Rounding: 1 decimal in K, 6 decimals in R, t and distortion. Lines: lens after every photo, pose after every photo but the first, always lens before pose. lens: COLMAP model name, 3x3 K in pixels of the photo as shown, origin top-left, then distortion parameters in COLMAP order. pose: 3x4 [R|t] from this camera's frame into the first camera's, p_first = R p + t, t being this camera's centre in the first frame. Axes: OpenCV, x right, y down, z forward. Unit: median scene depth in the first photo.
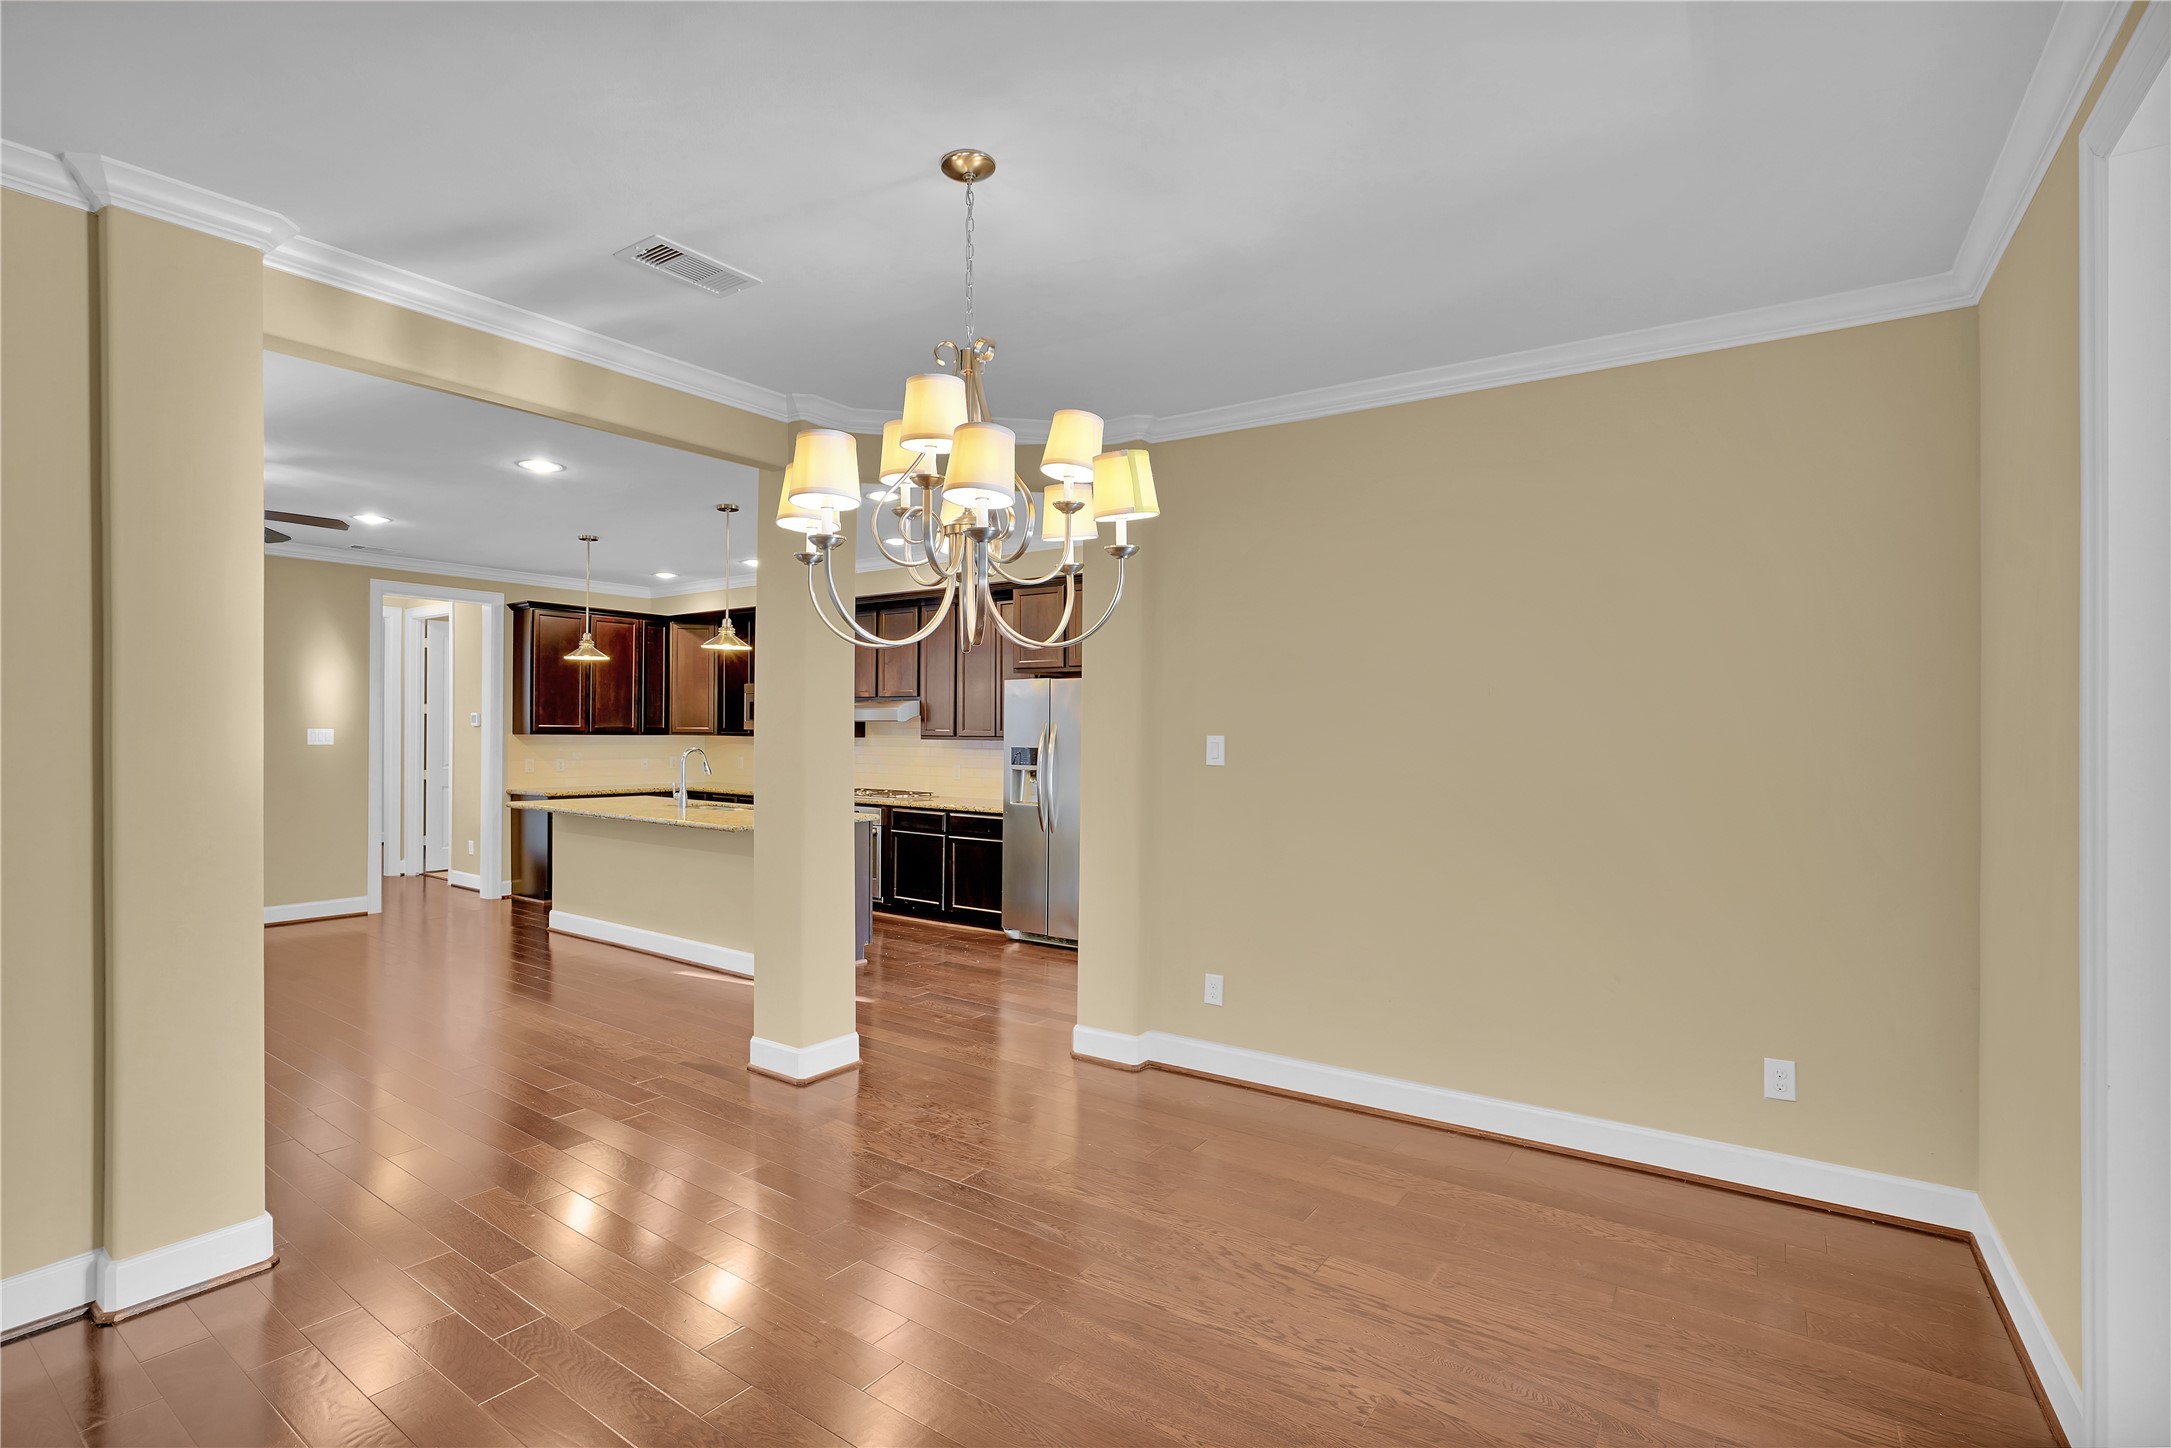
lens RADIAL K [[1007.7, 0, 1085.5], [0, 1007.7, 724.0], [0, 0, 1]] dist [-0.000768, 0.000102]
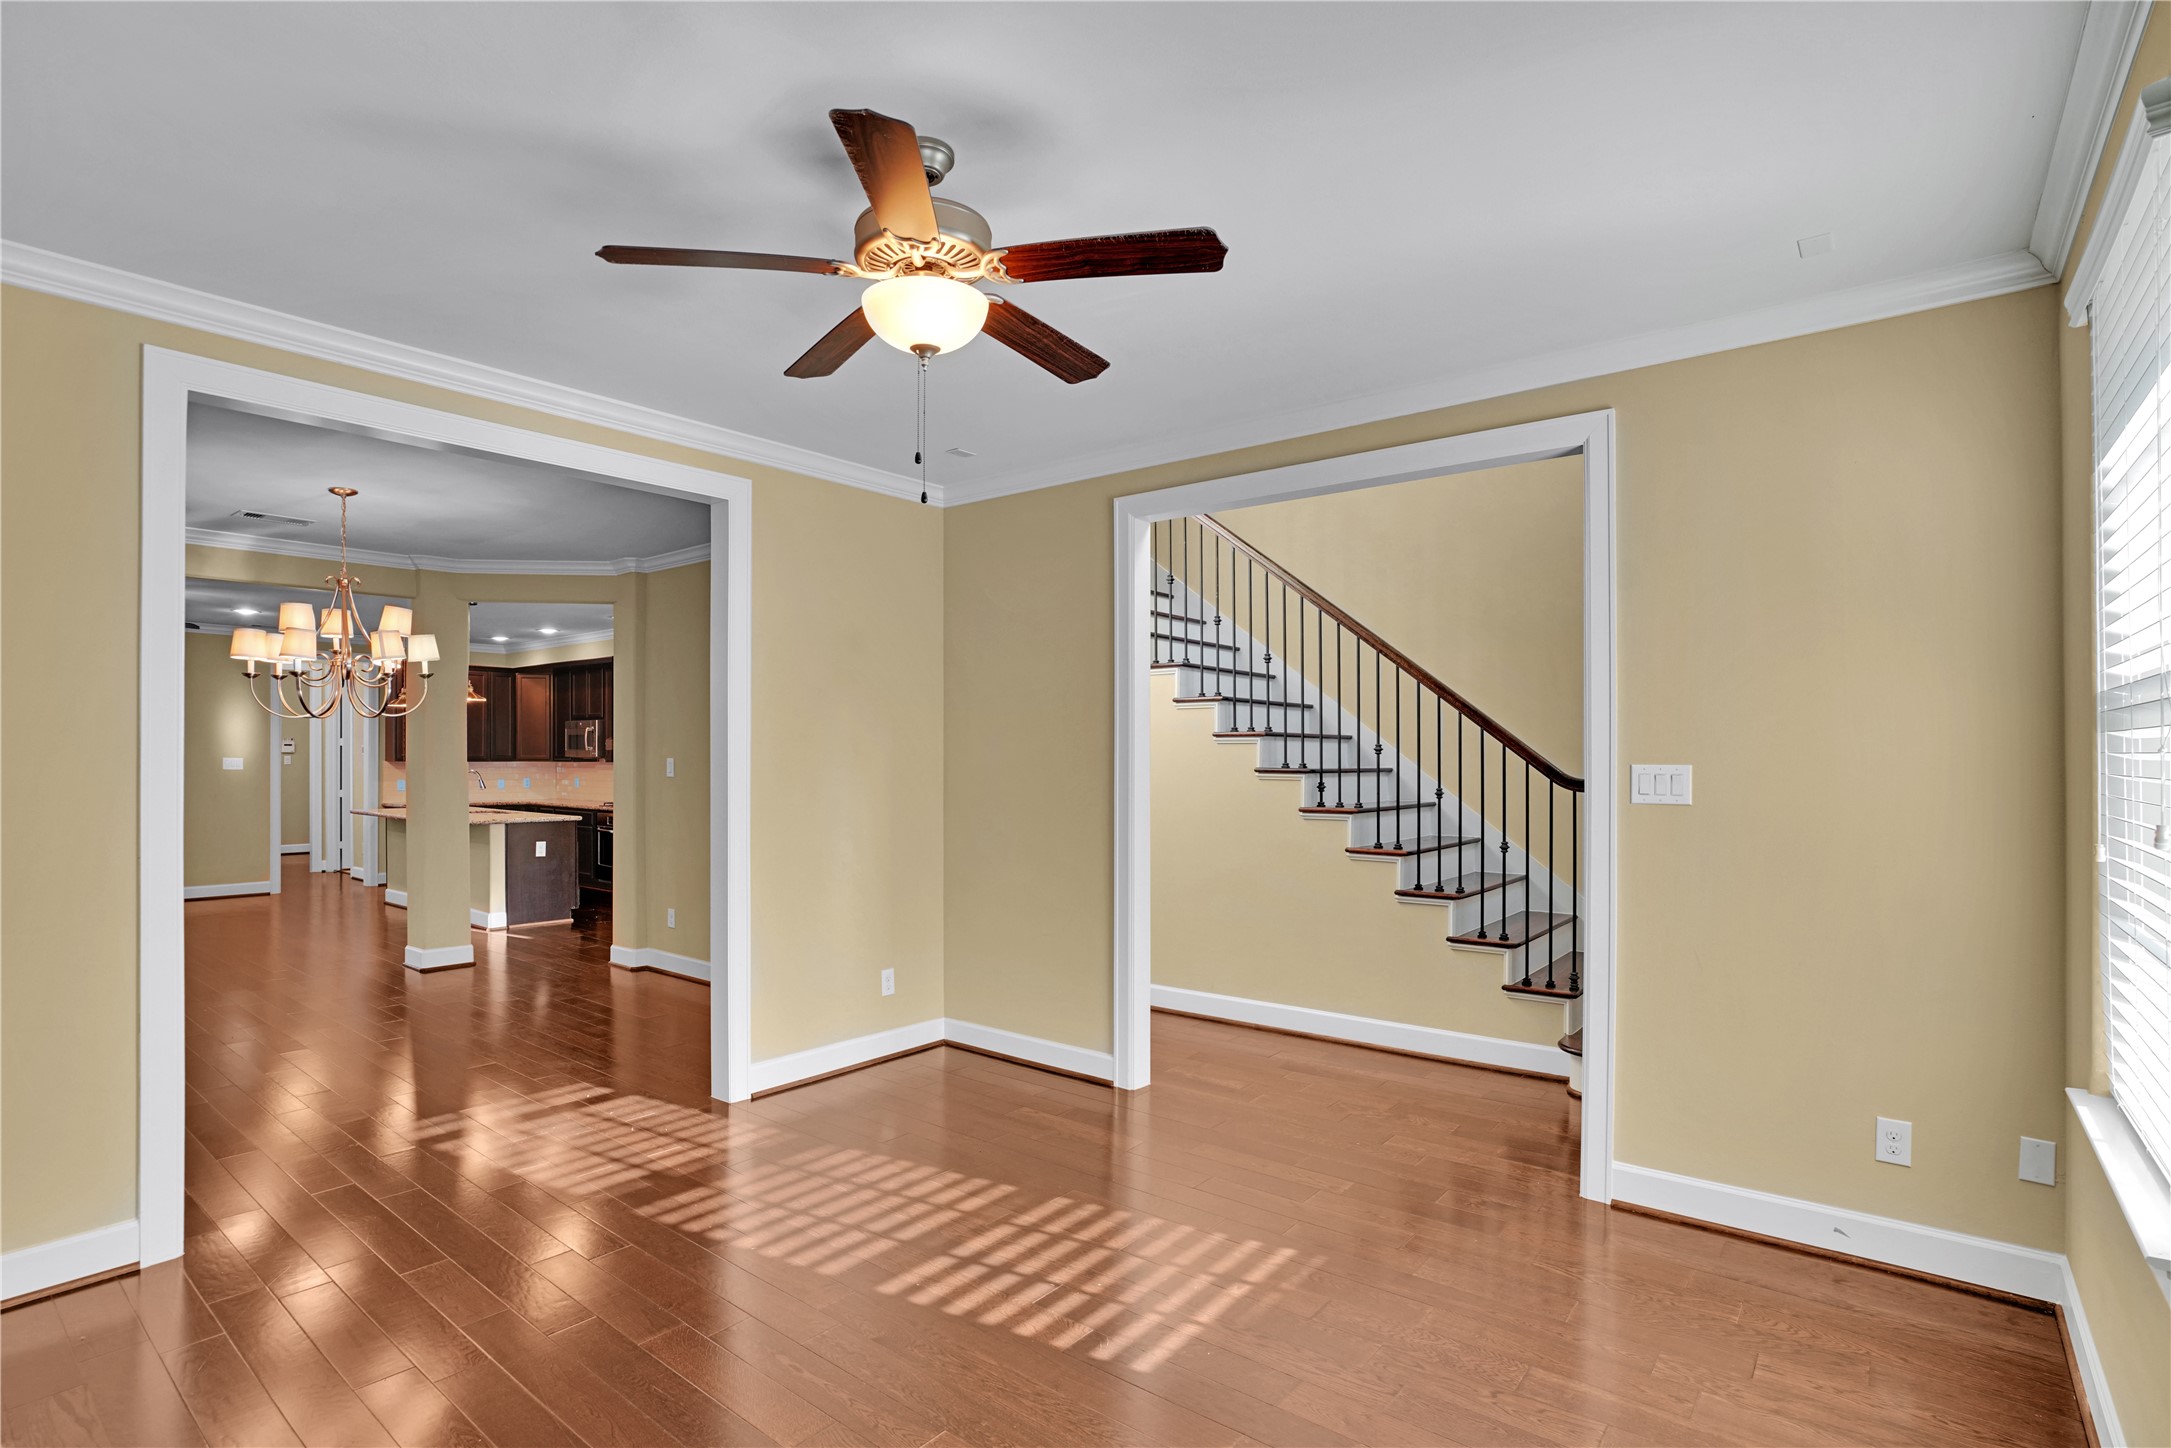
lens RADIAL K [[1039.6, 0, 1062.6], [0, 1039.6, 724.9], [0, 0, 1]] dist [0.000106, 0.000826]
pose [[0.997435, -0.002633, -0.071525, 0.553579], [0.000724, 0.999643, -0.026698, 0.001469], [0.071570, 0.026578, 0.997081, -0.389159]]
